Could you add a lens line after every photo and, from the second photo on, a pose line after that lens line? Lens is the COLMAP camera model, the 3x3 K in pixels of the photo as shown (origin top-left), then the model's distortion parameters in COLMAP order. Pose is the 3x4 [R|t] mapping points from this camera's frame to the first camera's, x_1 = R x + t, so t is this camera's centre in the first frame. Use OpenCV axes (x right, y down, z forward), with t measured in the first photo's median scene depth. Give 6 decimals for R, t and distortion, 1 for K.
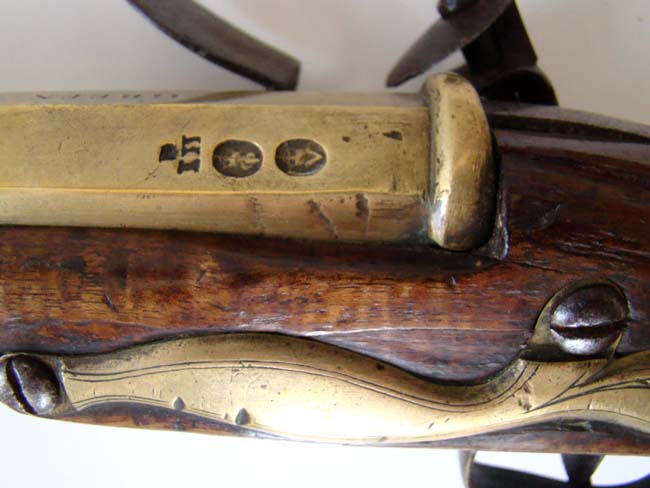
lens RADIAL K [[567.8, 0, 325.0], [0, 567.8, 244.0], [0, 0, 1]] dist [-0.141431, -0.000428]
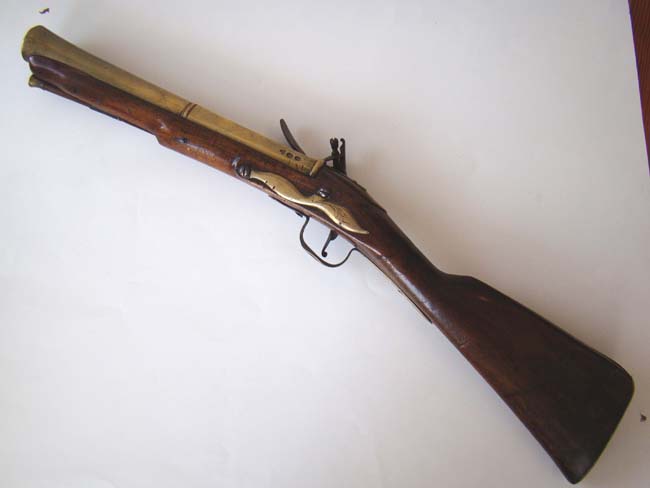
lens RADIAL K [[567.8, 0, 325.0], [0, 567.8, 244.0], [0, 0, 1]] dist [-0.141431, -0.000428]
pose [[0.913013, 0.403954, -0.056813, 1.124847], [-0.401648, 0.865848, -0.298305, 2.807409], [-0.071310, 0.295175, 0.952778, -5.582446]]
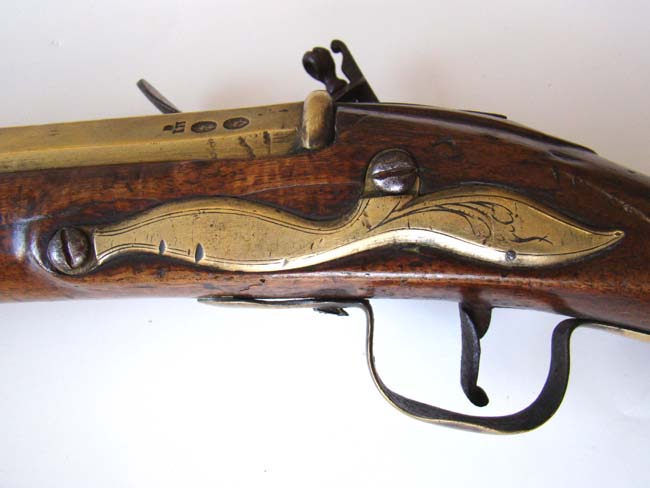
lens RADIAL K [[567.8, 0, 325.0], [0, 567.8, 244.0], [0, 0, 1]] dist [-0.141431, -0.000428]
pose [[0.997618, -0.068729, -0.005907, 0.244884], [0.057209, 0.872159, -0.485867, 1.170227], [0.038545, 0.484371, 0.874013, -0.470652]]
